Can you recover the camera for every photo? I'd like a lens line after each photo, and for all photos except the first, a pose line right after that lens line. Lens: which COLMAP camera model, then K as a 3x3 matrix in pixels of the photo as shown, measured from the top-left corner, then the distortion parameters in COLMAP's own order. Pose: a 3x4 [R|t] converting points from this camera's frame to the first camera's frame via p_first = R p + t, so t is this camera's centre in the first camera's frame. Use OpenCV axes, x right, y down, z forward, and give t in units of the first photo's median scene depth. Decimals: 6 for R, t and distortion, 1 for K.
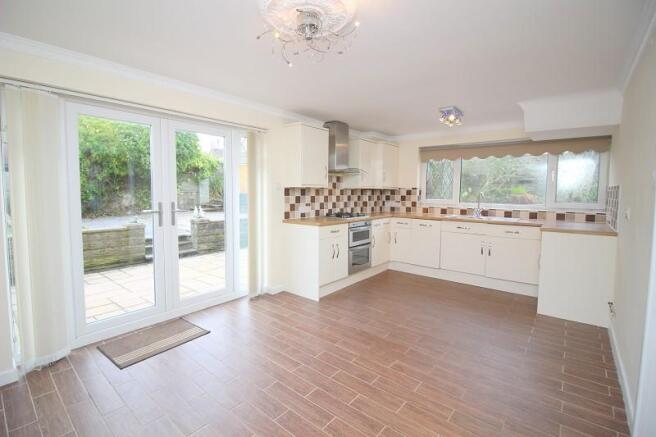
lens RADIAL K [[303.6, 0, 328.0], [0, 303.6, 218.5], [0, 0, 1]] dist [0.000904, -0.000031]
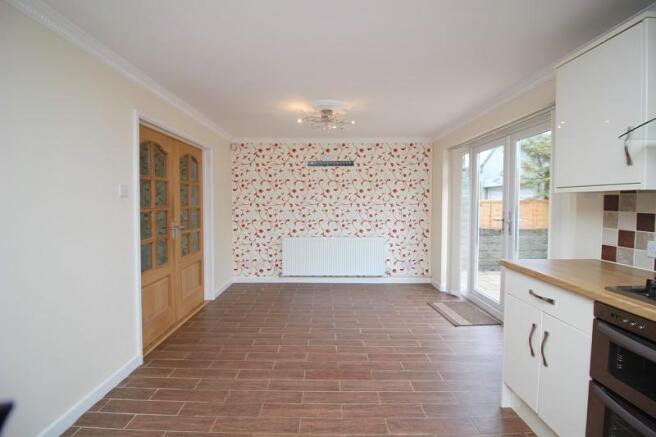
lens RADIAL K [[303.6, 0, 328.0], [0, 303.6, 218.5], [0, 0, 1]] dist [0.000904, -0.000031]
pose [[-0.774664, 0.020844, -0.632029, 0.701104], [-0.060440, 0.992441, 0.106810, -0.123206], [0.629478, 0.120941, -0.767549, 1.529422]]
